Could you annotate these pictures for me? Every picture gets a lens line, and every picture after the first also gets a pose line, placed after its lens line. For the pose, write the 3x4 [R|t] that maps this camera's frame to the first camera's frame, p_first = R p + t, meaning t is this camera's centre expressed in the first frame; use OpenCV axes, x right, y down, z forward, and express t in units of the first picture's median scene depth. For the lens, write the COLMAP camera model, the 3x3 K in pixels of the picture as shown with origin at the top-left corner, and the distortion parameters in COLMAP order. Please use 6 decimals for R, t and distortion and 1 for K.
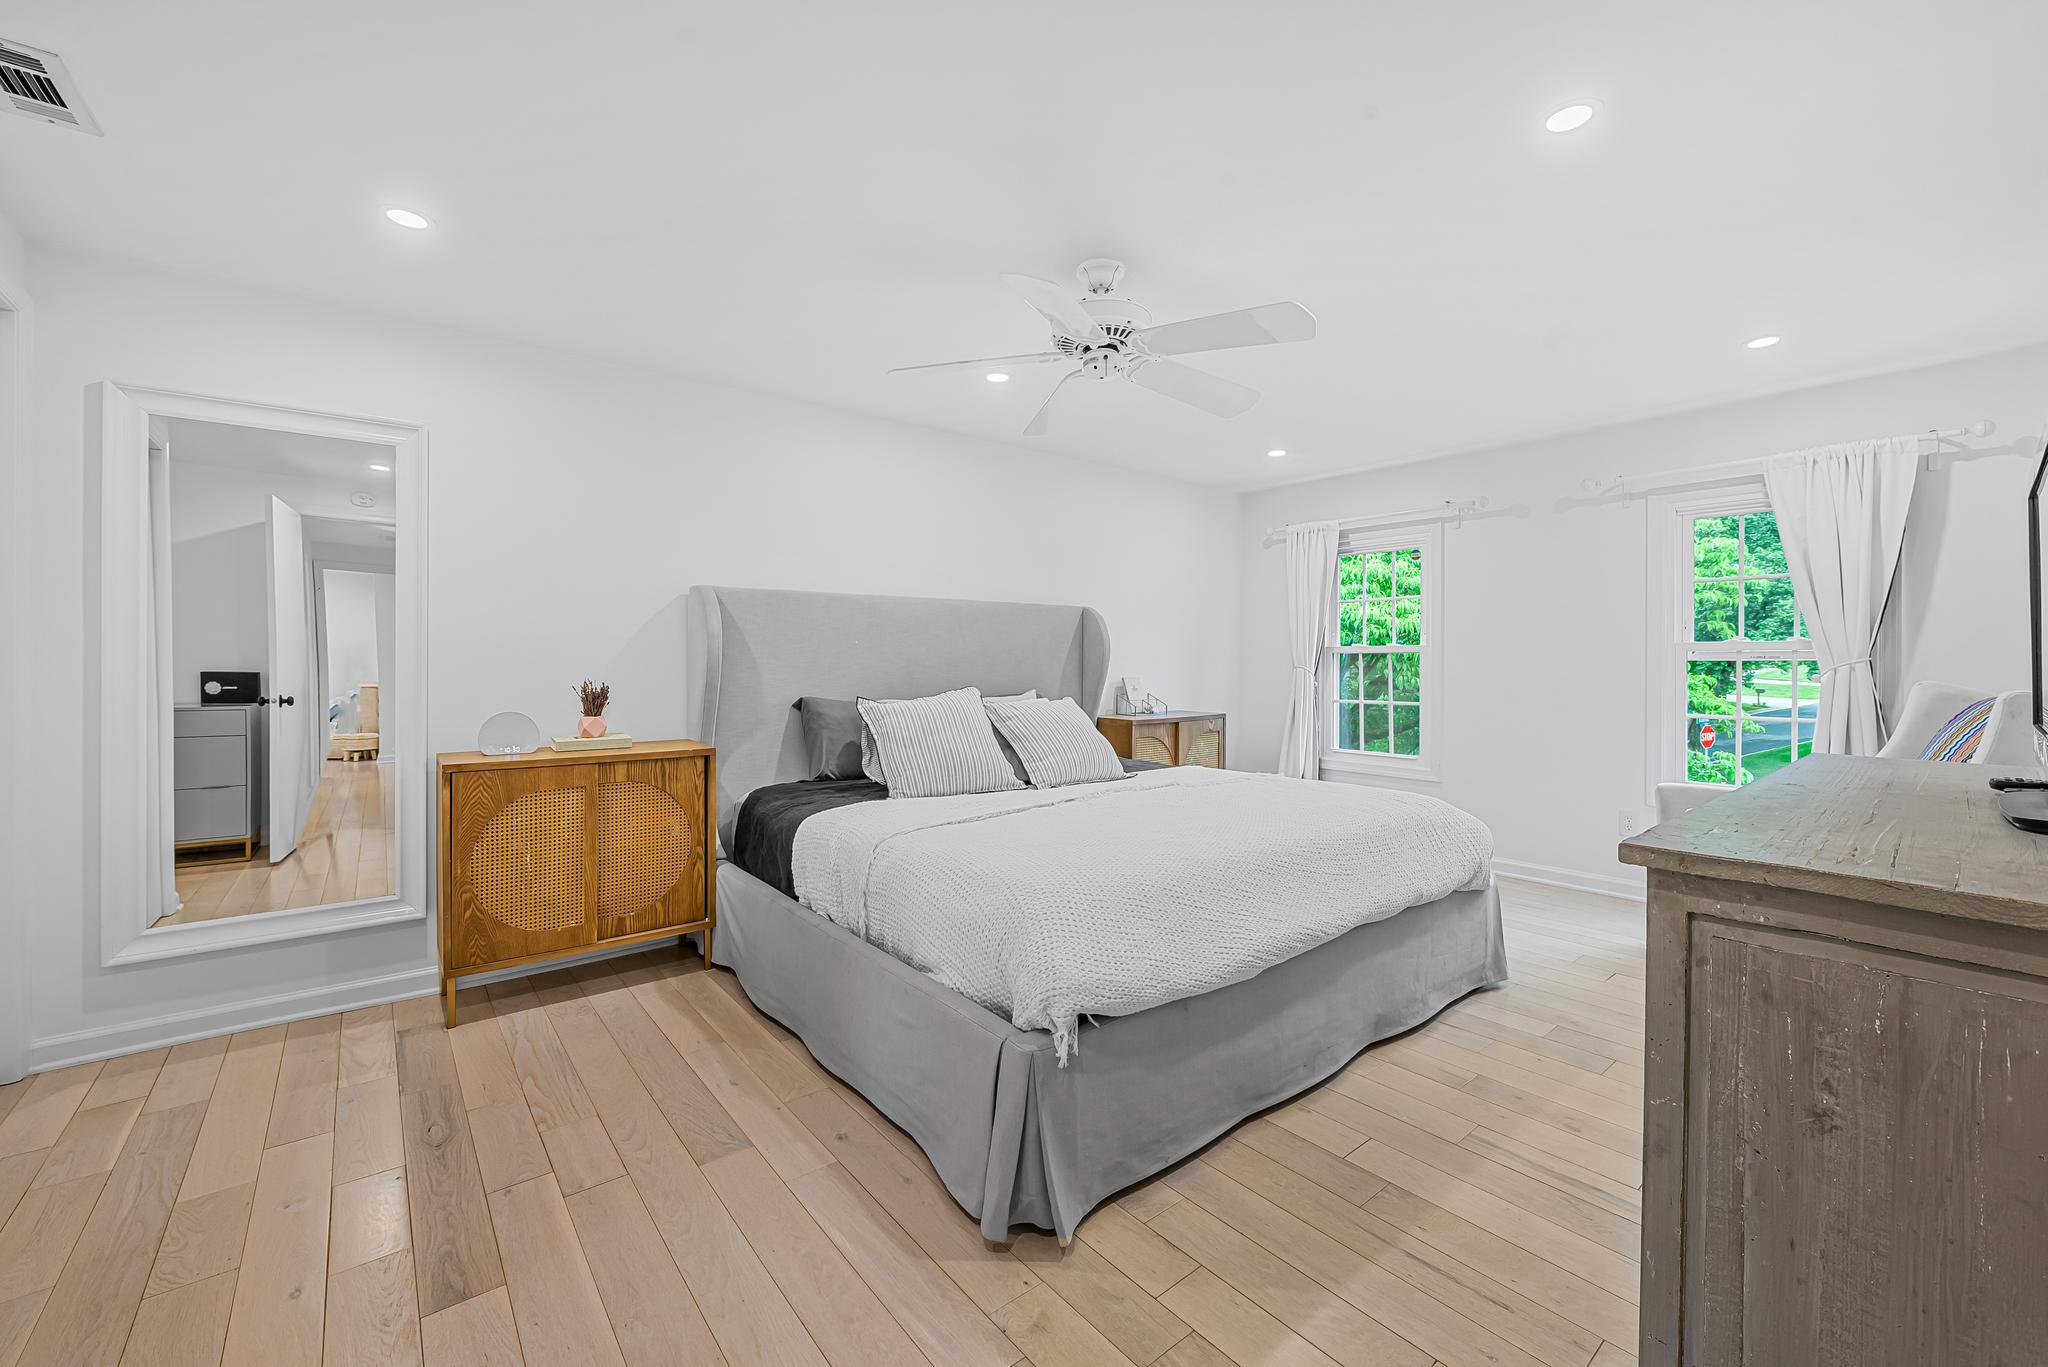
lens RADIAL K [[822.4, 0, 1024.3], [0, 822.4, 674.5], [0, 0, 1]] dist [-0.005341, -0.001343]
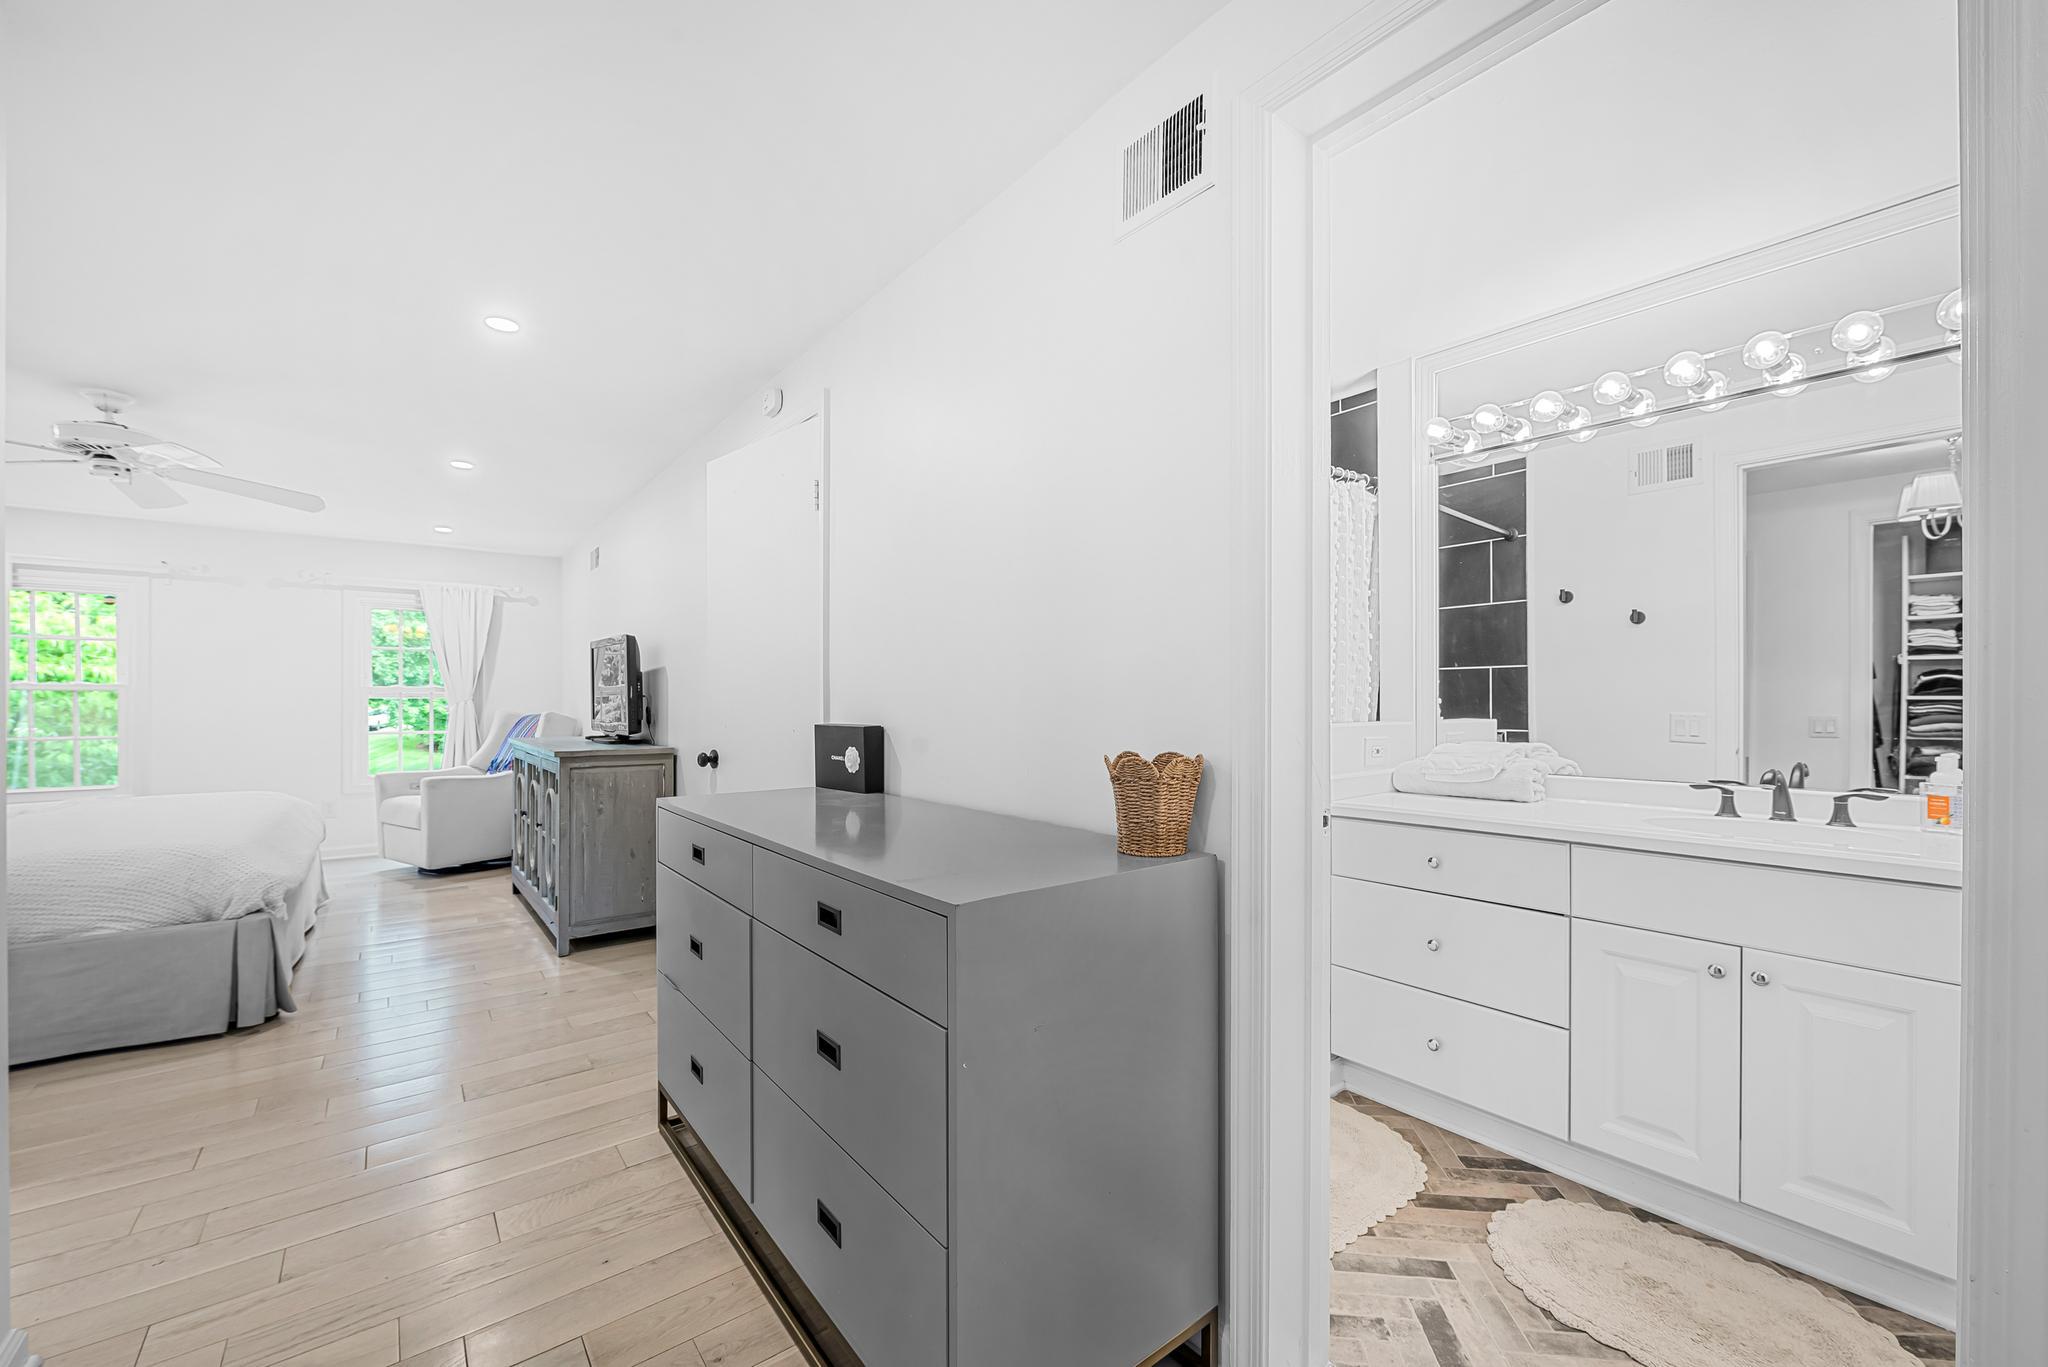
lens RADIAL K [[822.4, 0, 1039.6], [0, 822.4, 696.4], [0, 0, 1]] dist [-0.005341, -0.001343]
pose [[0.015162, 0.004744, 0.999874, -0.862257], [0.013771, 0.999893, -0.004953, 0.004393], [-0.999790, 0.013845, 0.015095, -0.354750]]
